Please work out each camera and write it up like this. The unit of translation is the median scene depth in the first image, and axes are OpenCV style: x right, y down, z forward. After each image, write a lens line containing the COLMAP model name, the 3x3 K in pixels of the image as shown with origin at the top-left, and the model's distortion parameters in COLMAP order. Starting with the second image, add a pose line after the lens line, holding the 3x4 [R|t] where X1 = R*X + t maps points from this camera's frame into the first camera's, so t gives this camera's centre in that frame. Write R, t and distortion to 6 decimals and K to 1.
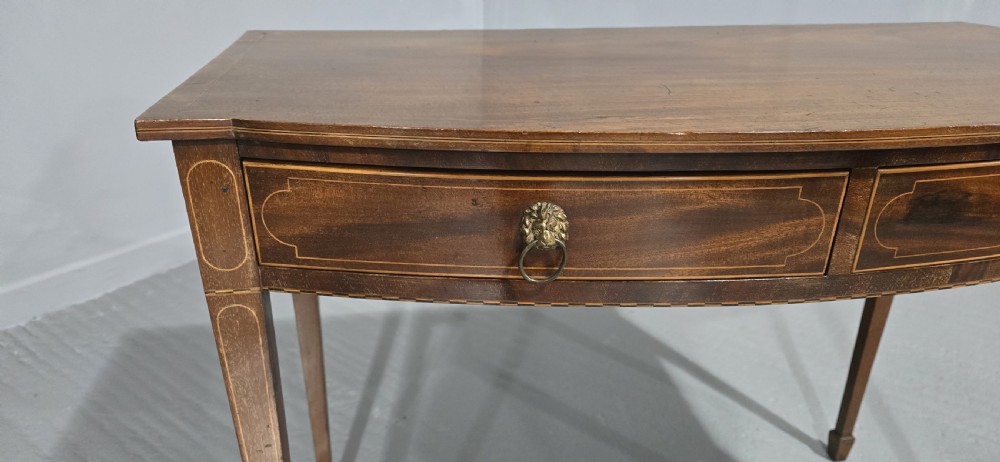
lens RADIAL K [[679.4, 0, 490.1], [0, 679.4, 230.5], [0, 0, 1]] dist [0.080253, -0.090957]
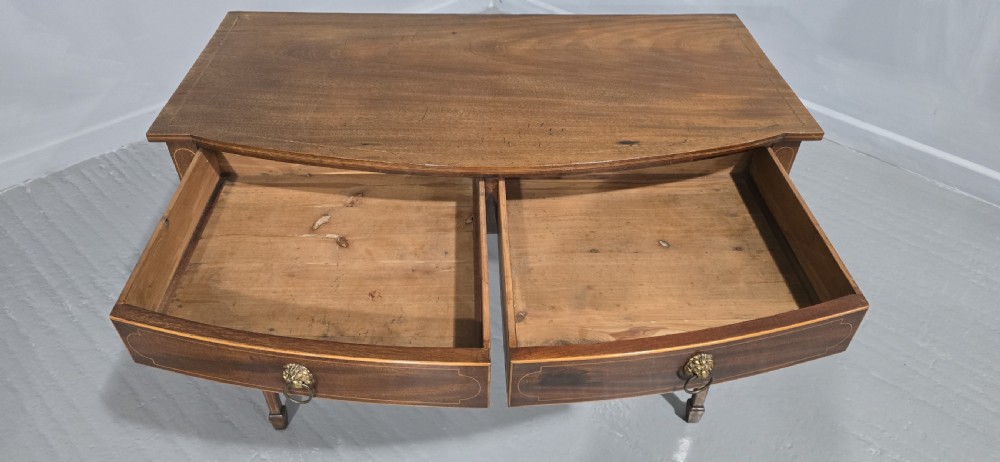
lens RADIAL K [[679.4, 0, 490.1], [0, 679.4, 230.5], [0, 0, 1]] dist [0.080253, -0.090957]
pose [[0.991884, 0.087419, -0.092327, 0.713903], [-0.057783, 0.956750, 0.285115, -0.500748], [0.113258, -0.277466, 0.954036, -0.939583]]
